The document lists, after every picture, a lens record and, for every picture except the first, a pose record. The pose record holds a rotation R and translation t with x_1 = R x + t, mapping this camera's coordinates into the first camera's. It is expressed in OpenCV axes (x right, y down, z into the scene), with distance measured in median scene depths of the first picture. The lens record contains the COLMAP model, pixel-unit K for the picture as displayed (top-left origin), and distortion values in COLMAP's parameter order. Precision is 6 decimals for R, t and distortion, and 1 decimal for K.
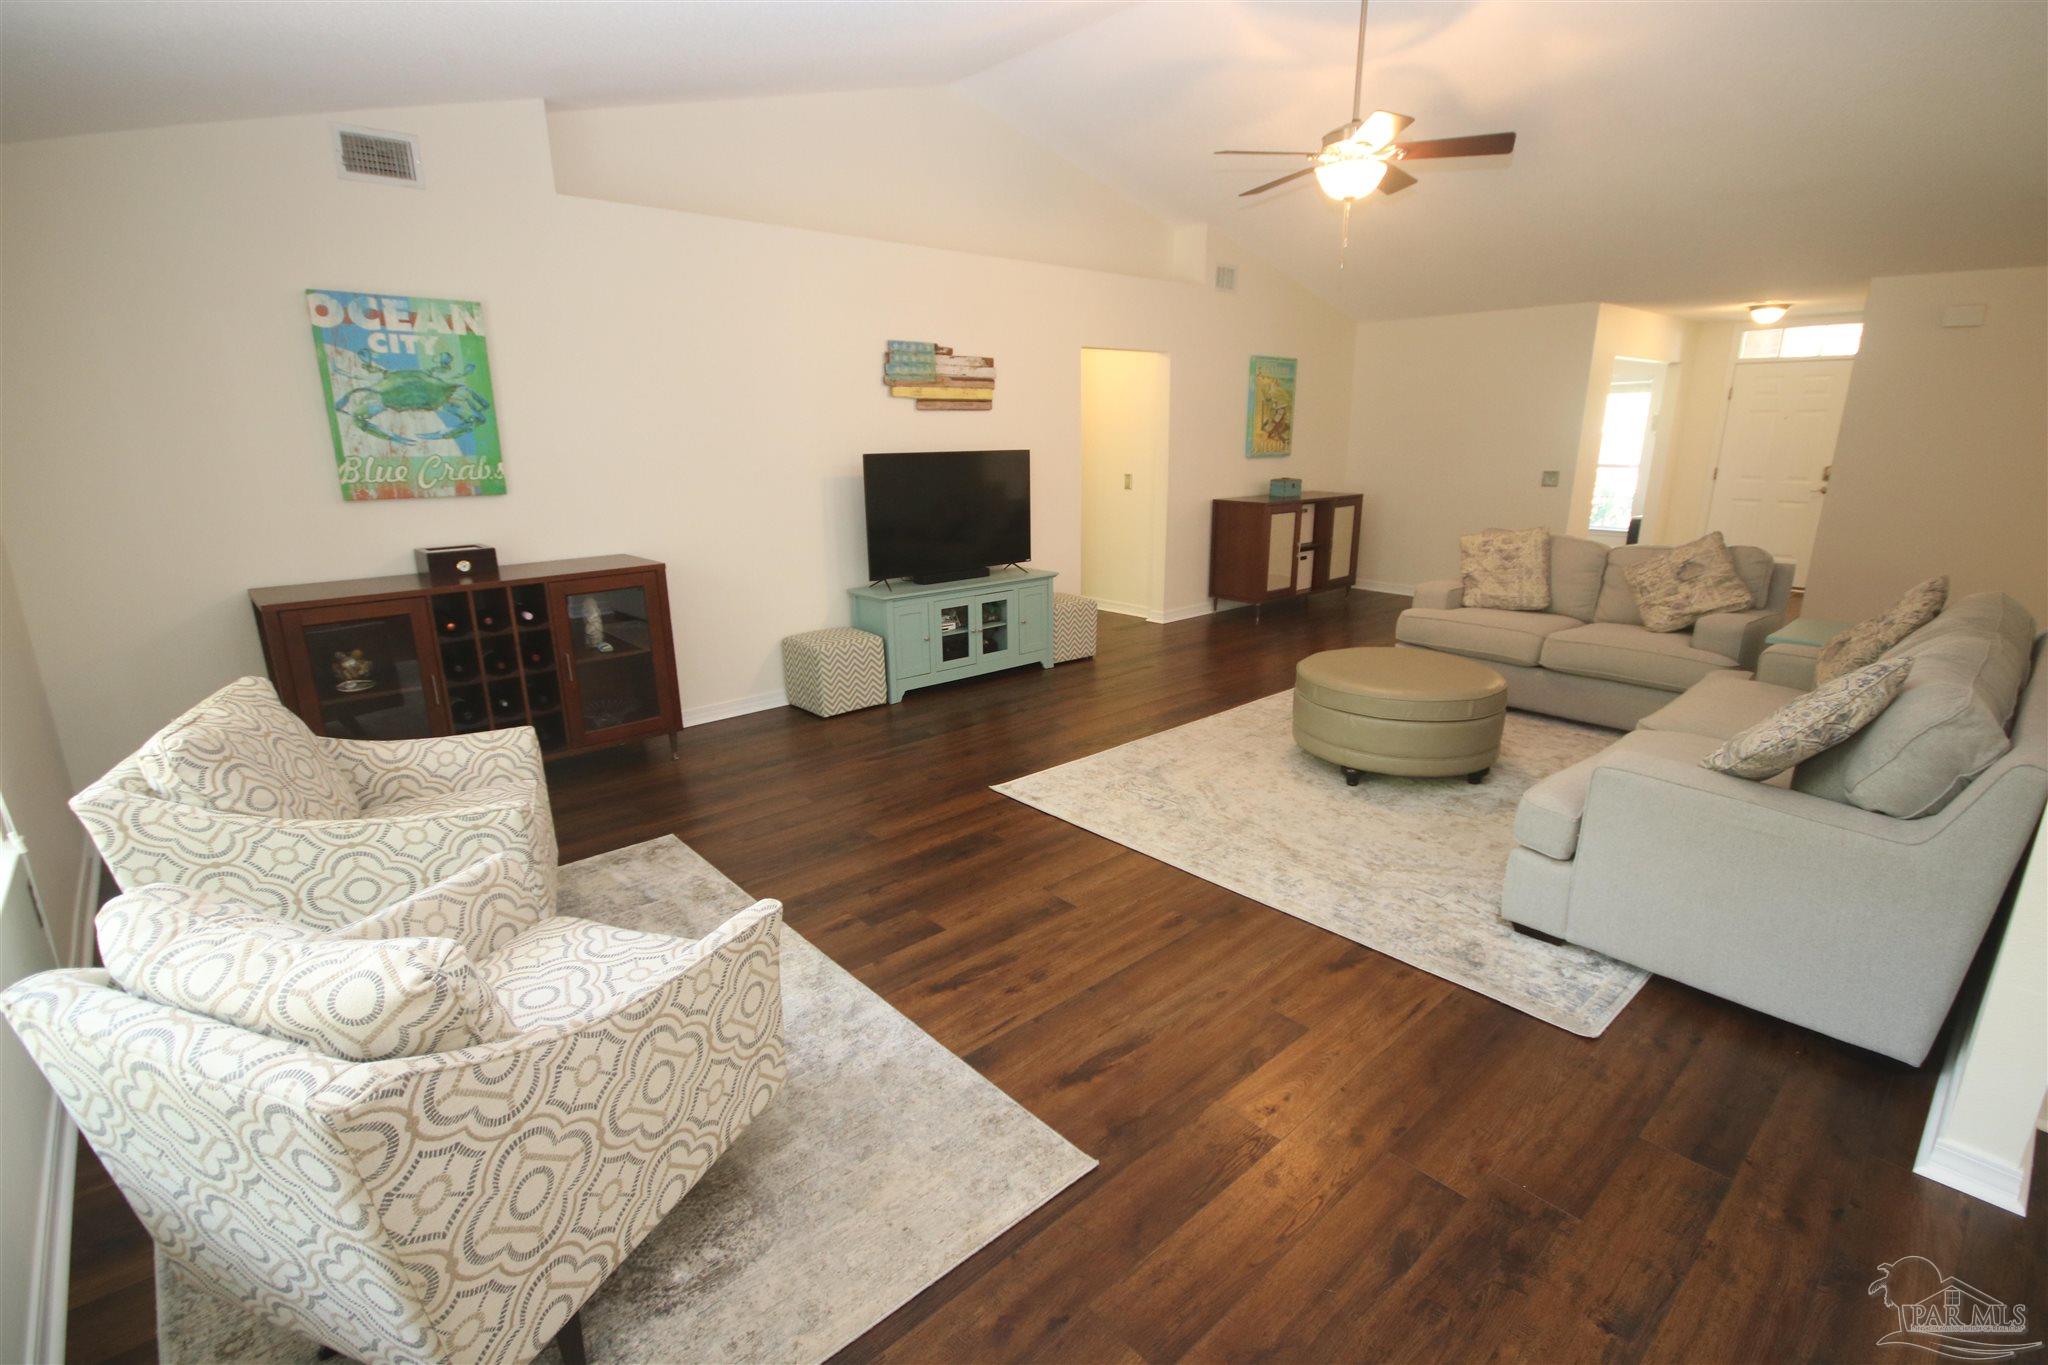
lens RADIAL K [[928.4, 0, 1024.0], [0, 928.4, 682.5], [0, 0, 1]] dist [0.013780, -0.014351]
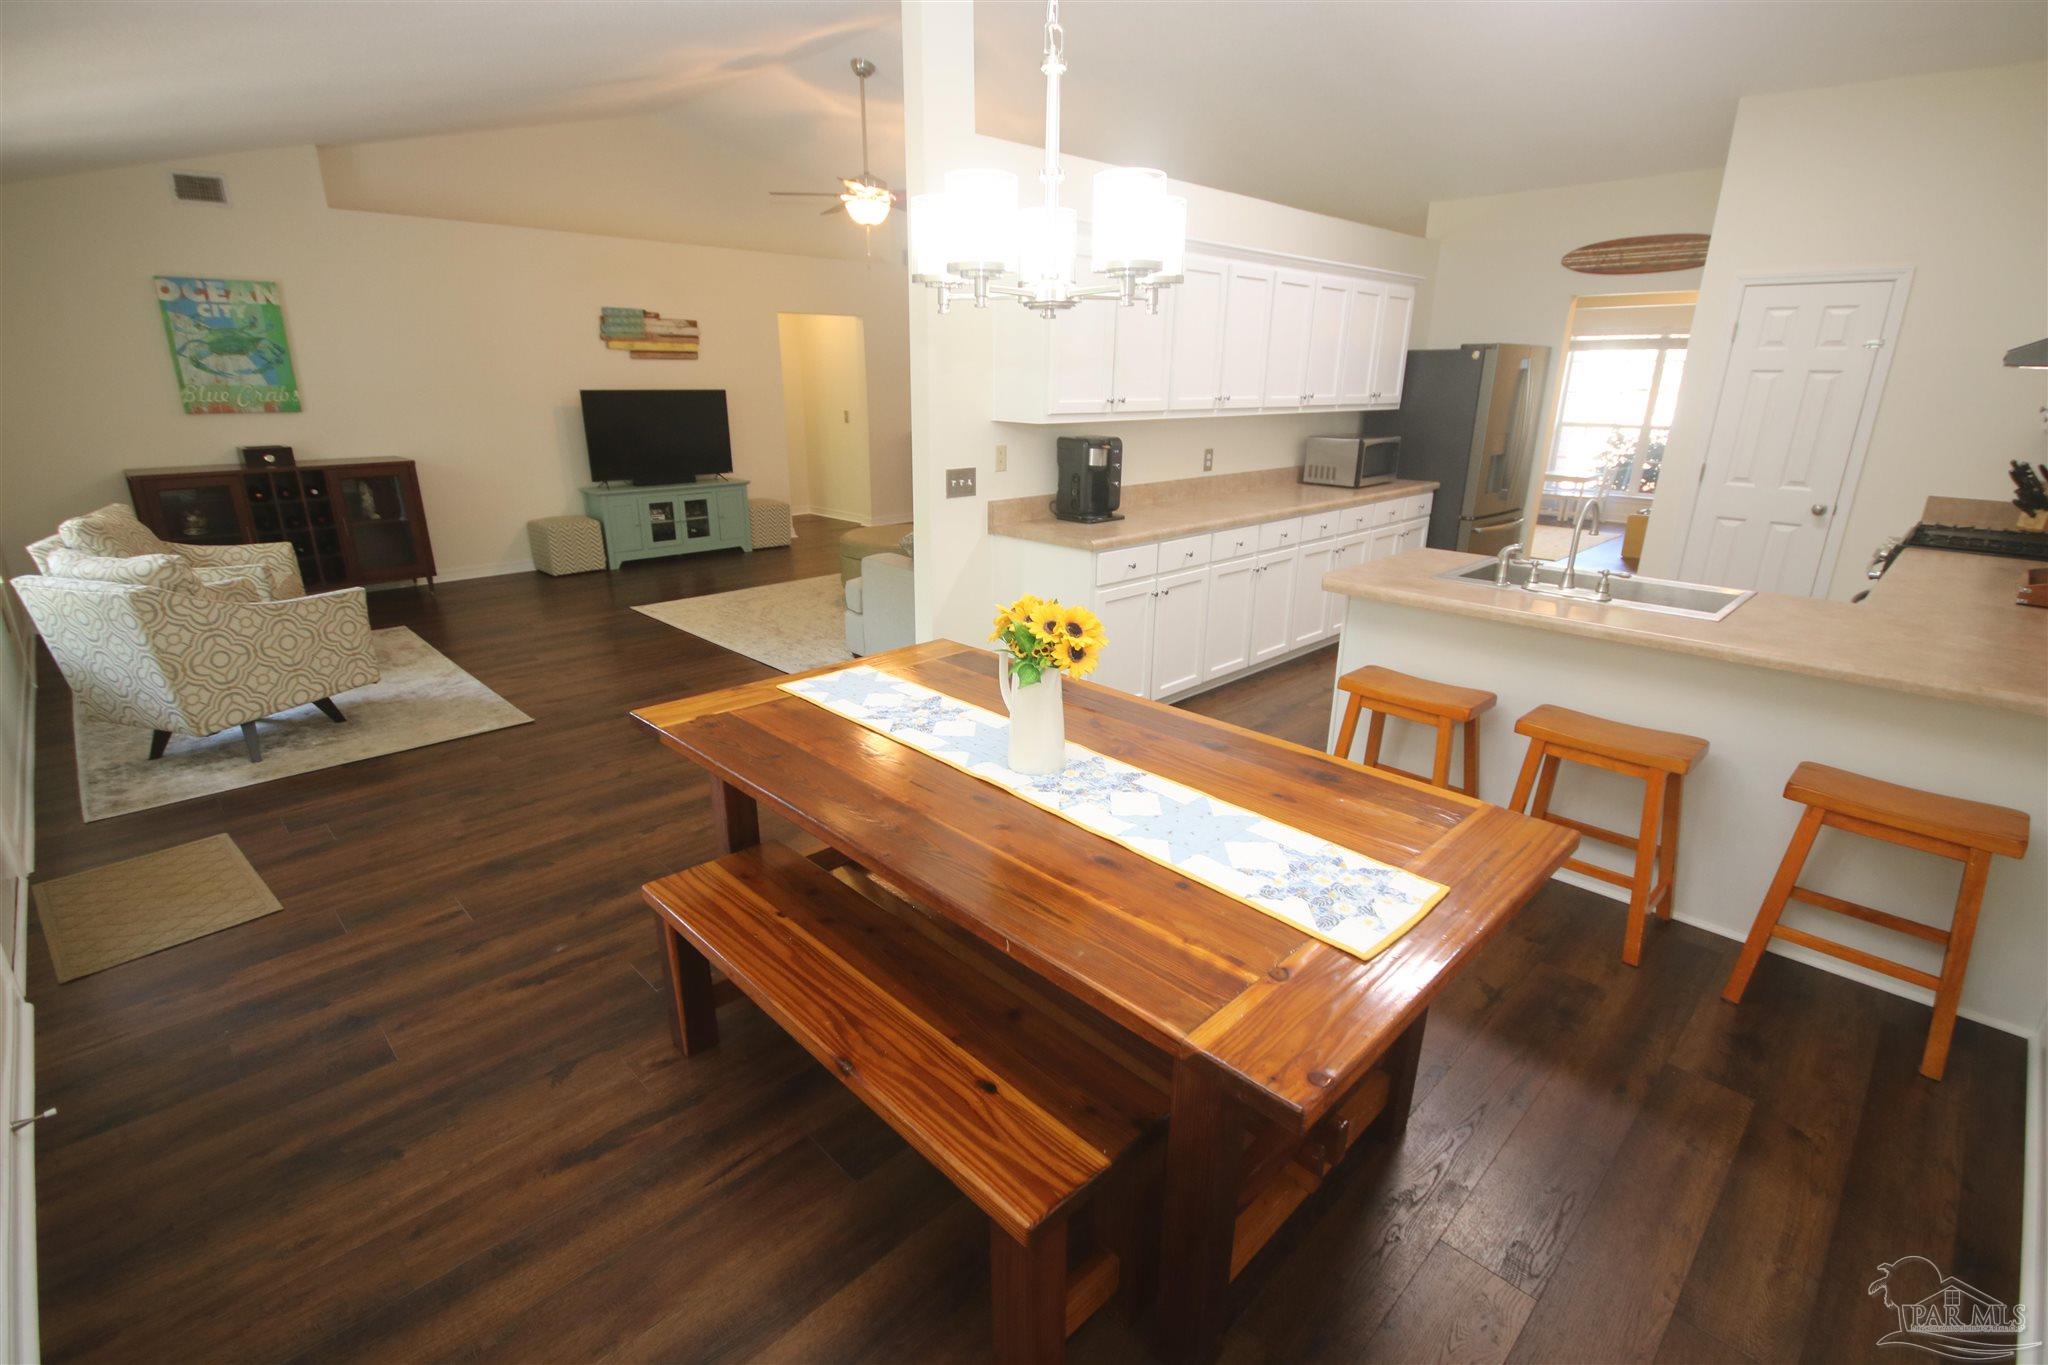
lens RADIAL K [[924.5, 0, 1020.7], [0, 924.5, 680.5], [0, 0, 1]] dist [0.026695, -0.022610]
pose [[0.998754, 0.000268, 0.049910, 0.545983], [-0.002806, 0.998705, 0.050796, 0.155896], [-0.049832, -0.050873, 0.997461, -0.596553]]
